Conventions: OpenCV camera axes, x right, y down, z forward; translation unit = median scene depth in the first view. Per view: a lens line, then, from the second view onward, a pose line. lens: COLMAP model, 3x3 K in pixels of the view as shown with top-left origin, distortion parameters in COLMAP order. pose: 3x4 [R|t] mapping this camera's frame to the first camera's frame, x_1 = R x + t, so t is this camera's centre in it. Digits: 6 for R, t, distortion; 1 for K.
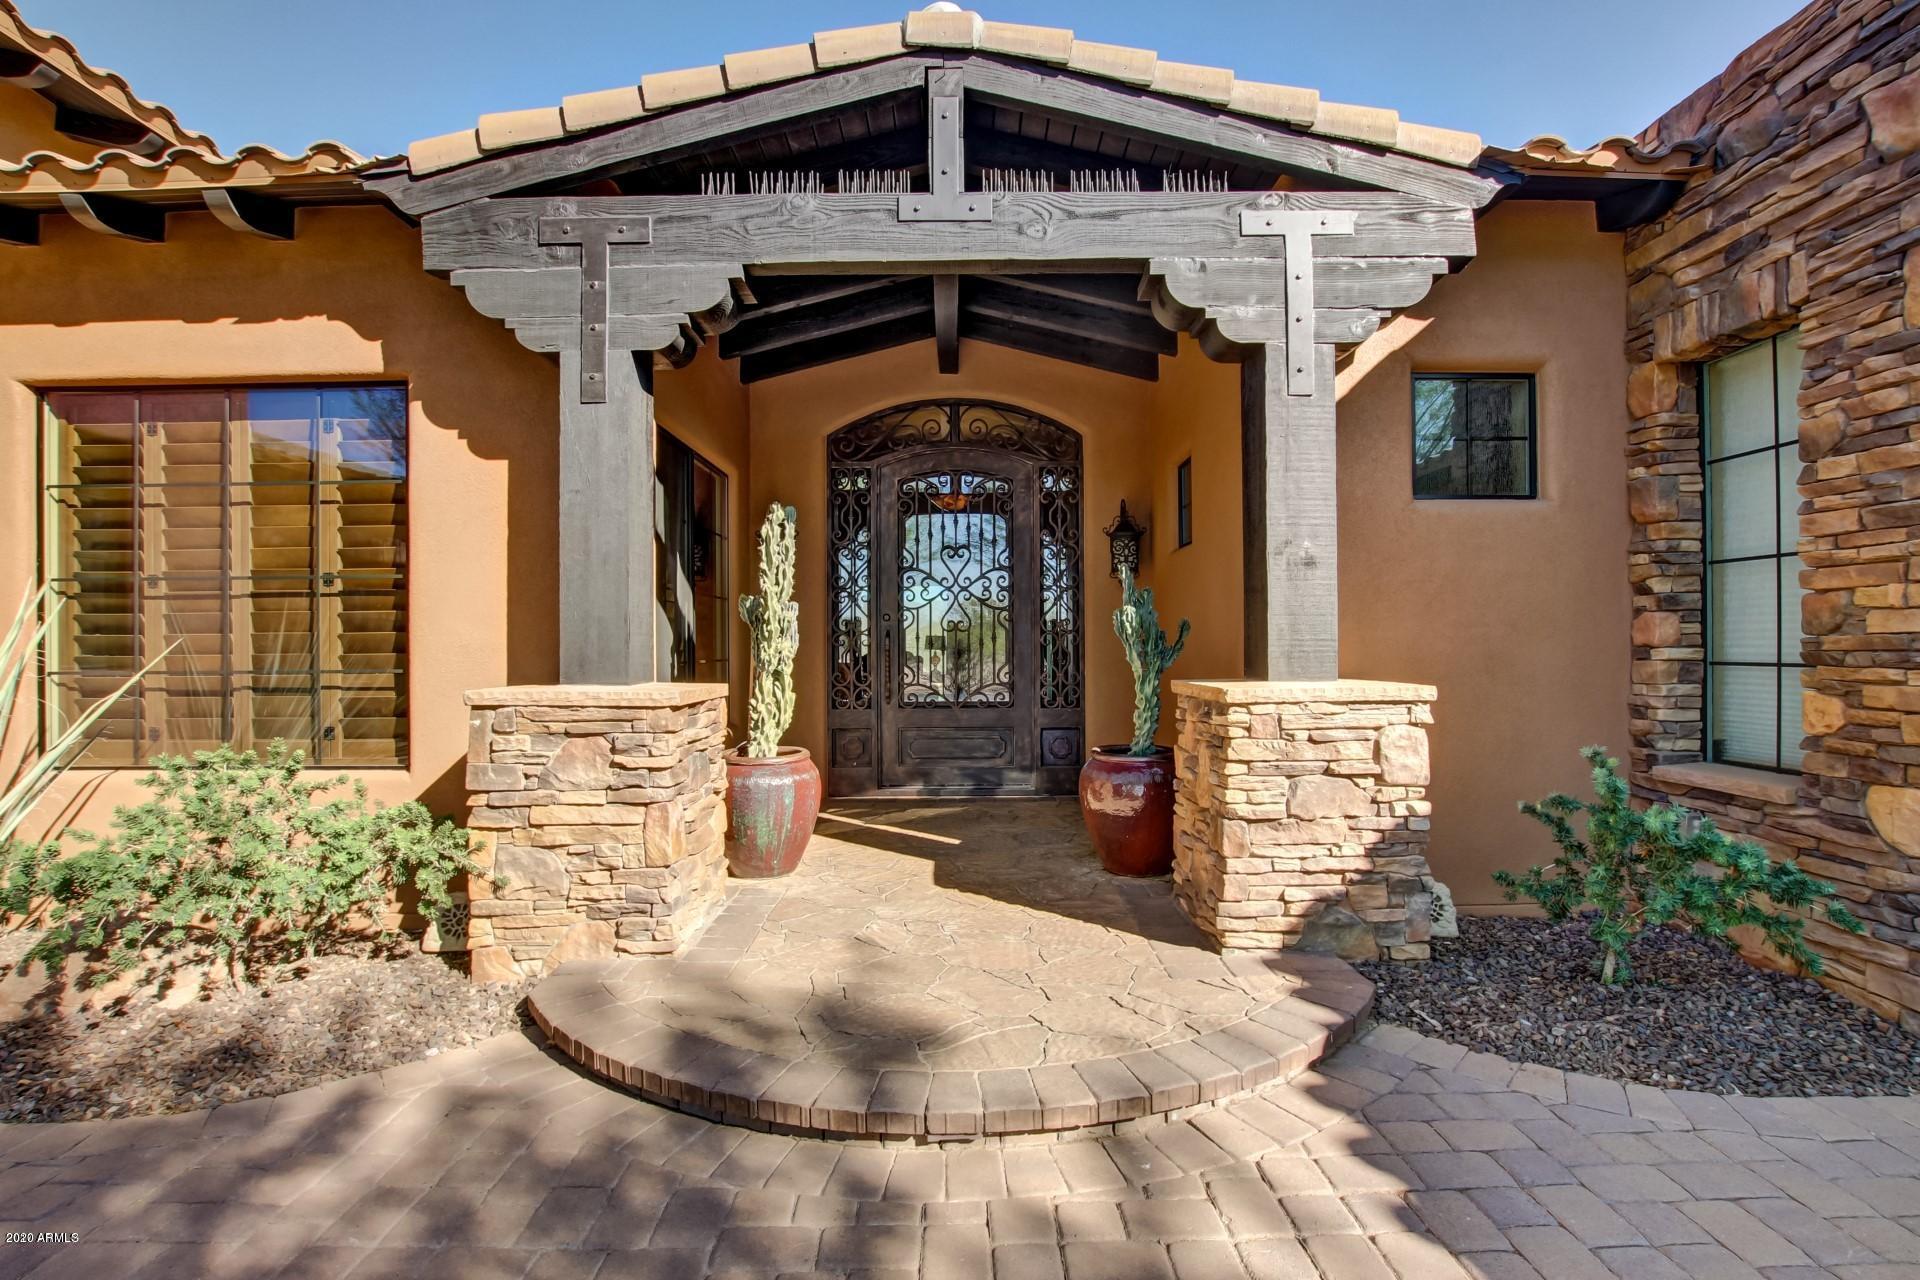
lens RADIAL K [[875.8, 0, 963.0], [0, 875.8, 641.3], [0, 0, 1]] dist [0.007518, -0.000886]
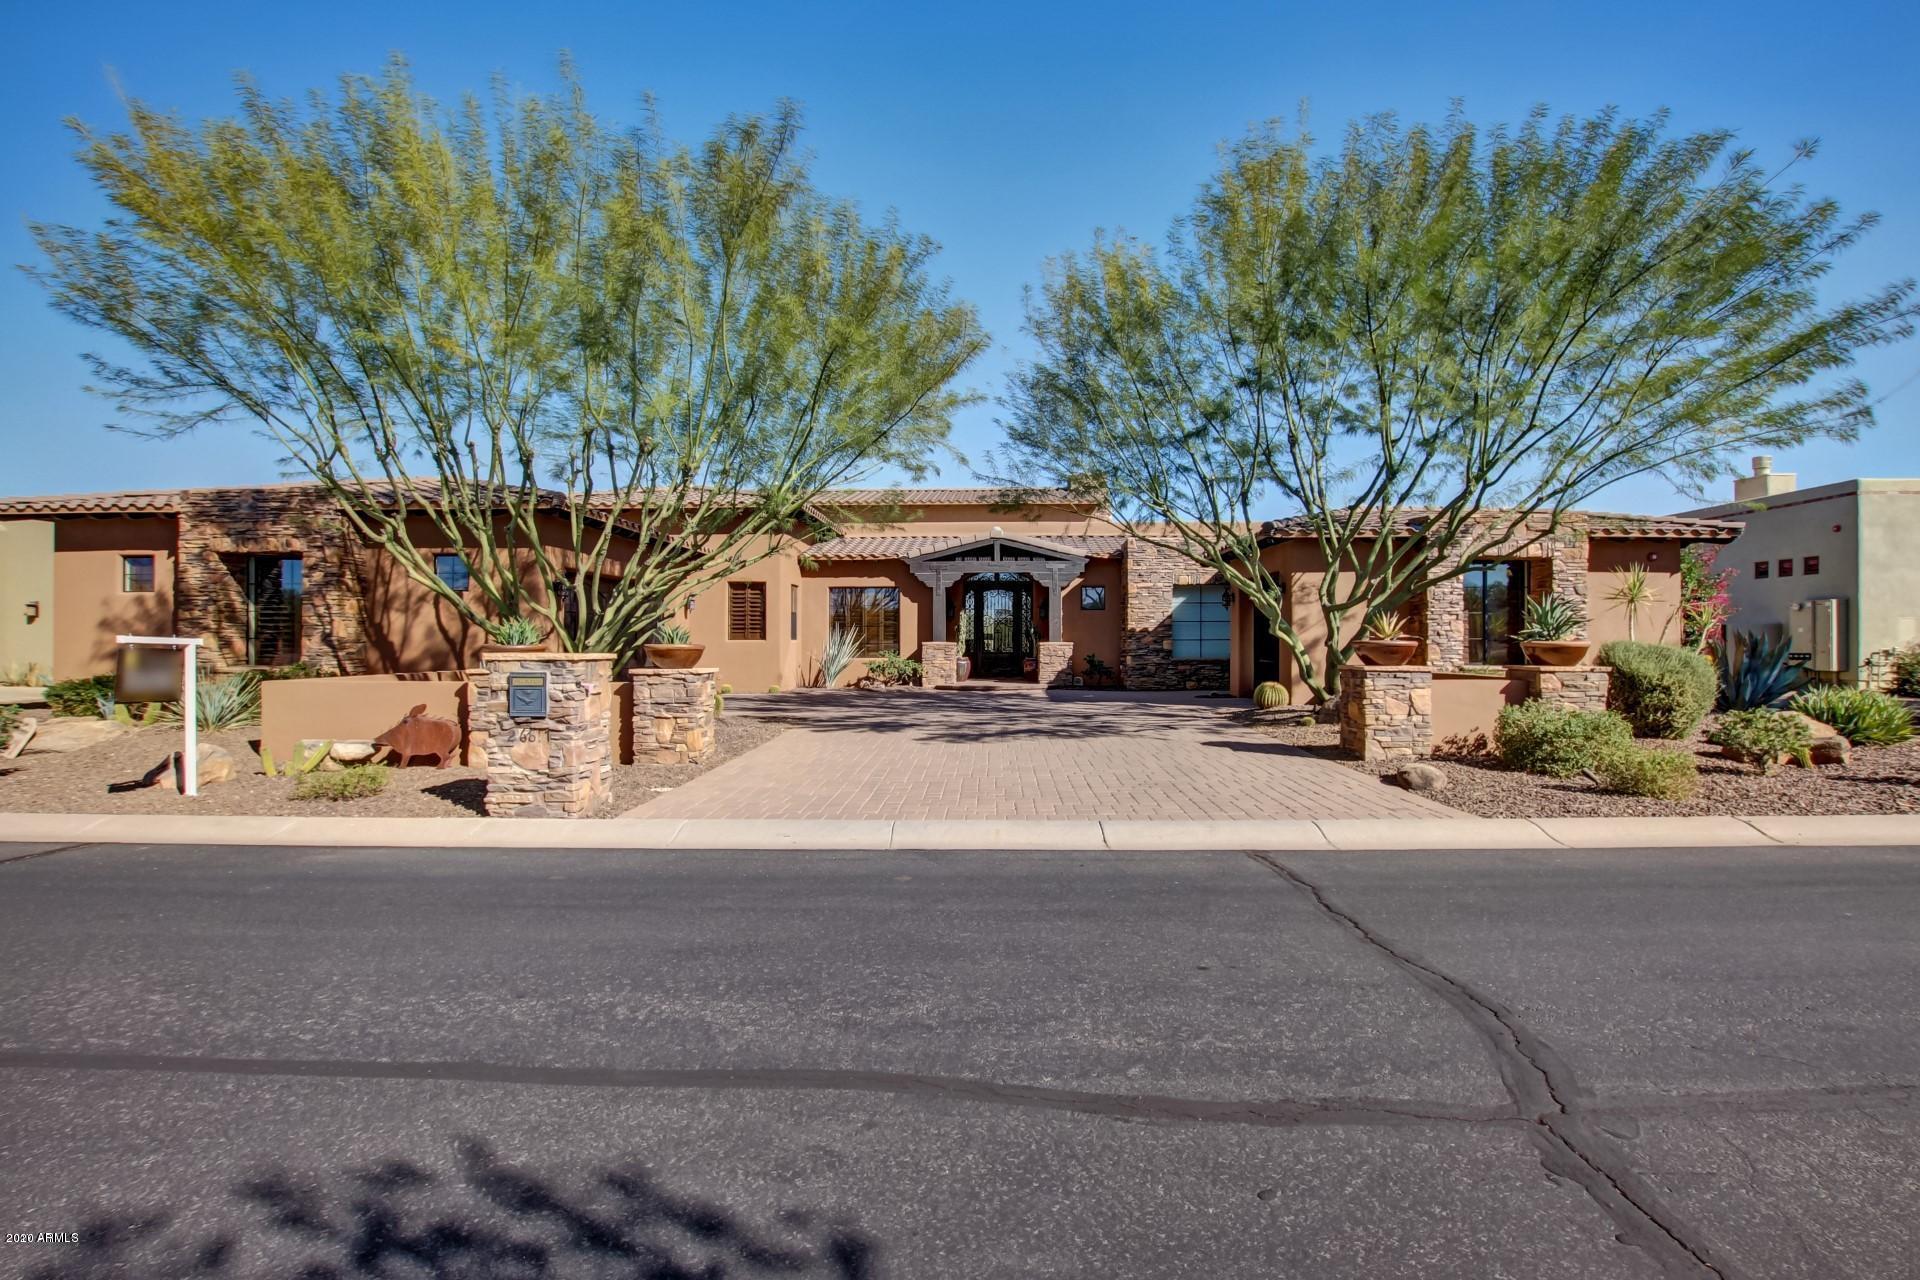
lens RADIAL K [[875.8, 0, 963.0], [0, 875.8, 641.3], [0, 0, 1]] dist [0.007518, -0.000886]
pose [[0.999305, 0.003877, -0.037085, -0.025349], [-0.003620, 0.999969, 0.006992, -0.000048], [0.037111, -0.006853, 0.999288, -4.934017]]
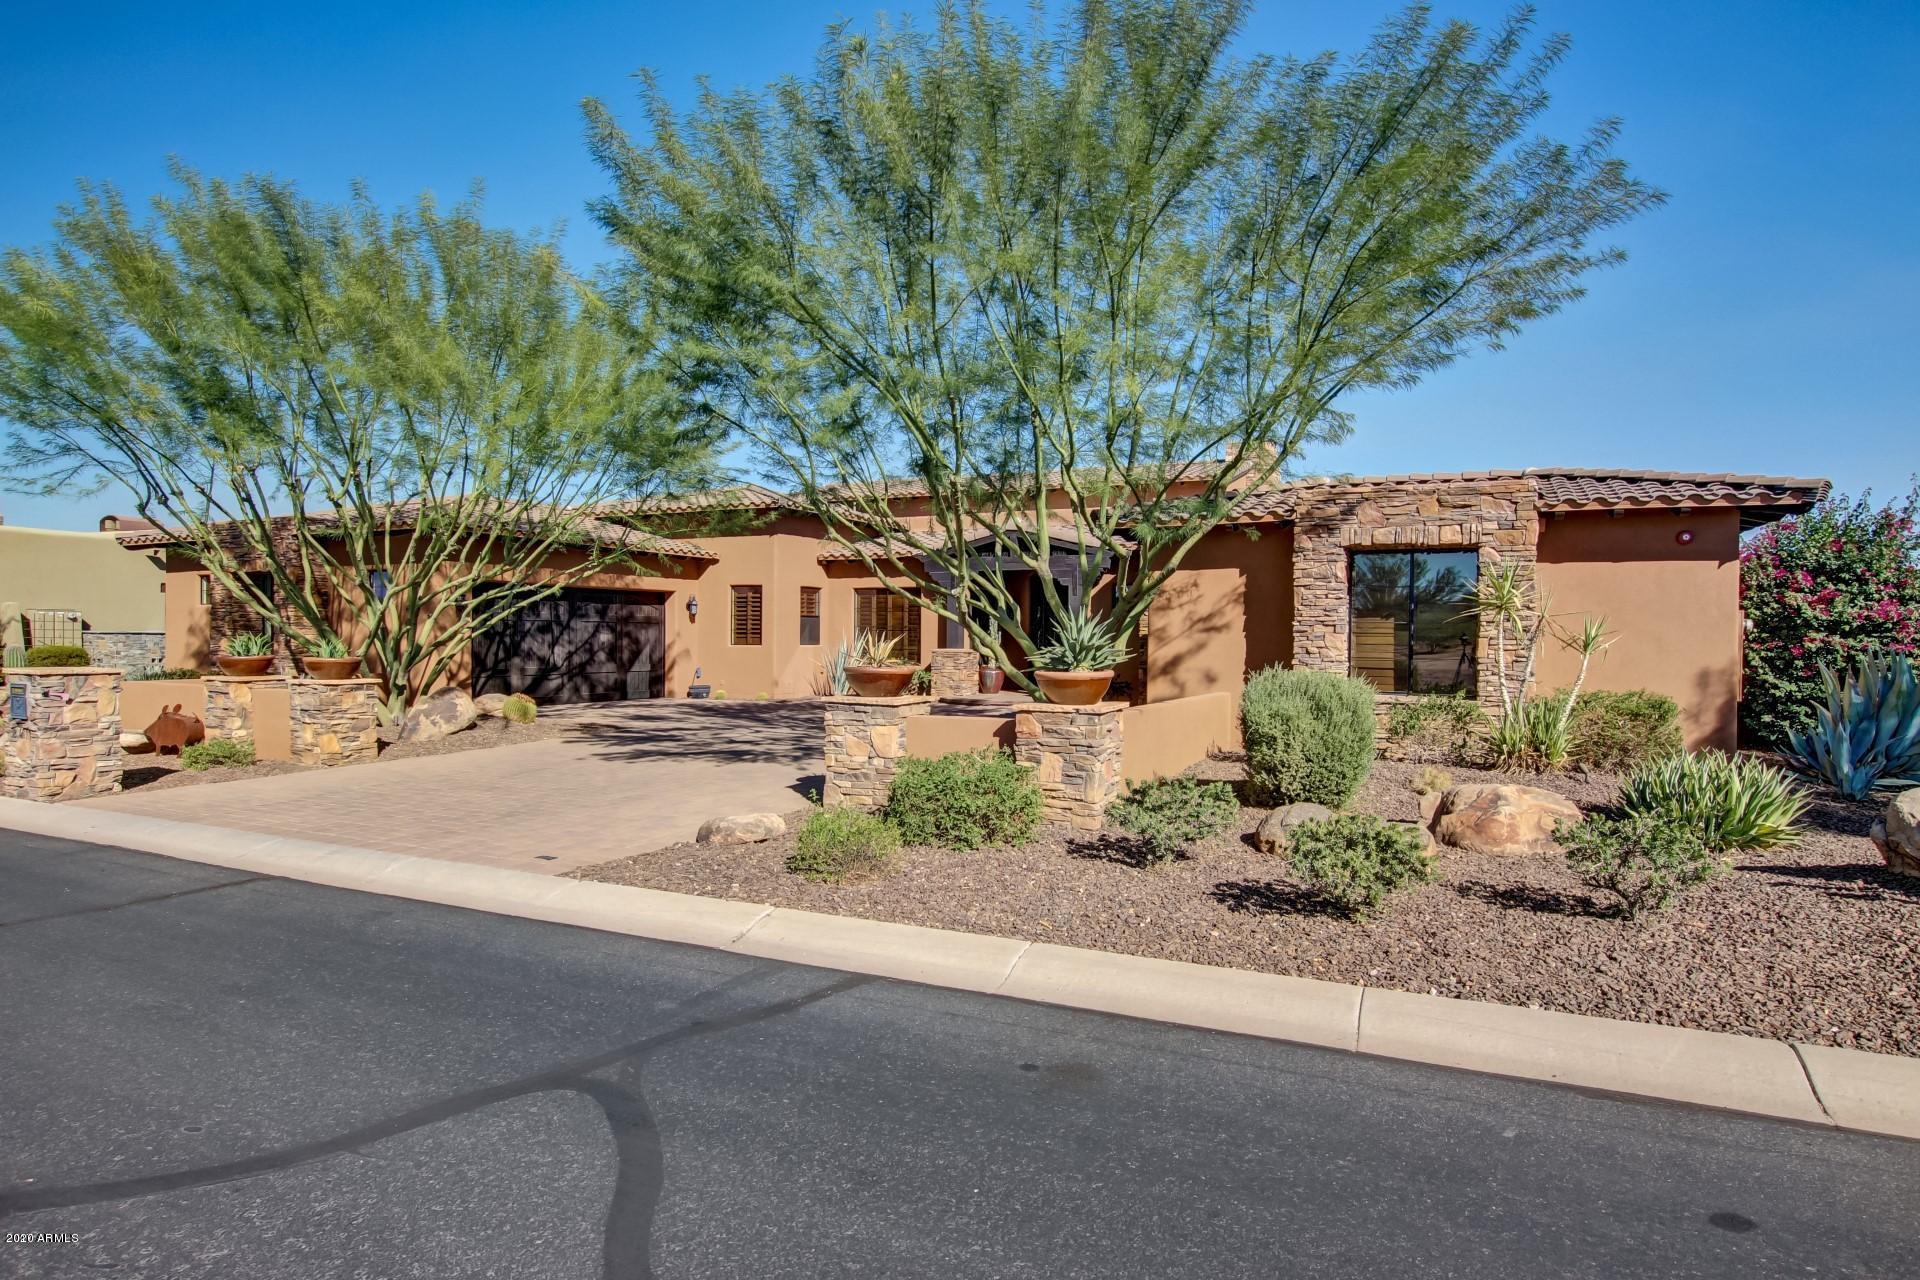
lens RADIAL K [[1013.5, 0, 960.0], [0, 1013.5, 640.0], [0, 0, 1]] dist [-0.032124, 0.007279]
pose [[0.906222, 0.011663, -0.422640, 2.183990], [-0.007718, 0.999909, 0.011045, -0.074084], [0.422731, -0.006747, 0.906230, -4.475525]]
